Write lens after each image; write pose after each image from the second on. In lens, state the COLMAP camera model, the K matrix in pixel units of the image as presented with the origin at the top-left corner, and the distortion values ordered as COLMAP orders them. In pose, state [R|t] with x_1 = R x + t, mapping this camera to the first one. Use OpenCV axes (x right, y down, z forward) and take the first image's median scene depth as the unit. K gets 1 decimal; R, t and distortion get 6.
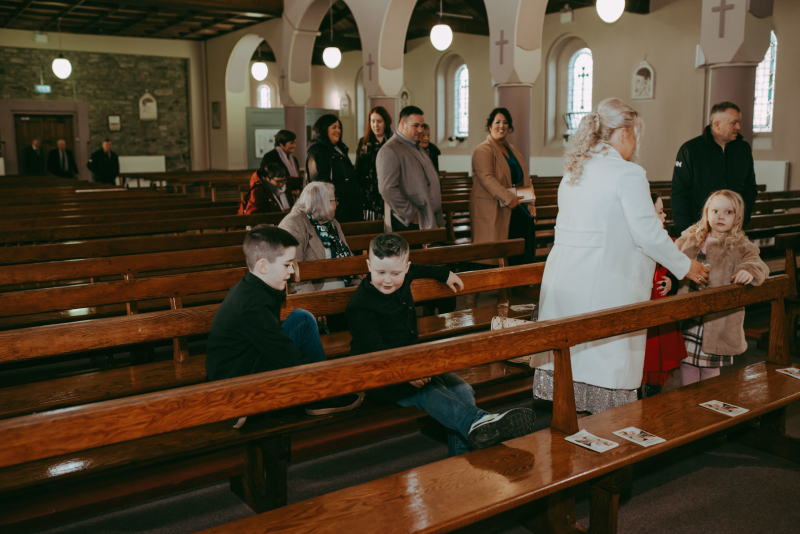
lens RADIAL K [[762.7, 0, 410.8], [0, 762.7, 253.1], [0, 0, 1]] dist [-0.028846, 0.000000]
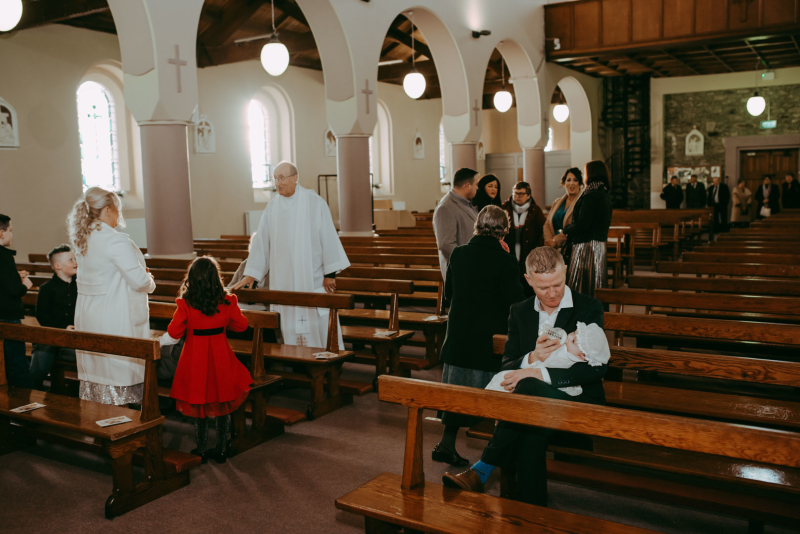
lens RADIAL K [[762.7, 0, 398.8], [0, 762.7, 268.9], [0, 0, 1]] dist [-0.028846, 0.000000]
pose [[0.379316, 0.094813, -0.920396, 0.289159], [-0.101706, 0.992981, 0.060375, -0.031726], [0.919660, 0.070709, 0.386297, 0.146852]]
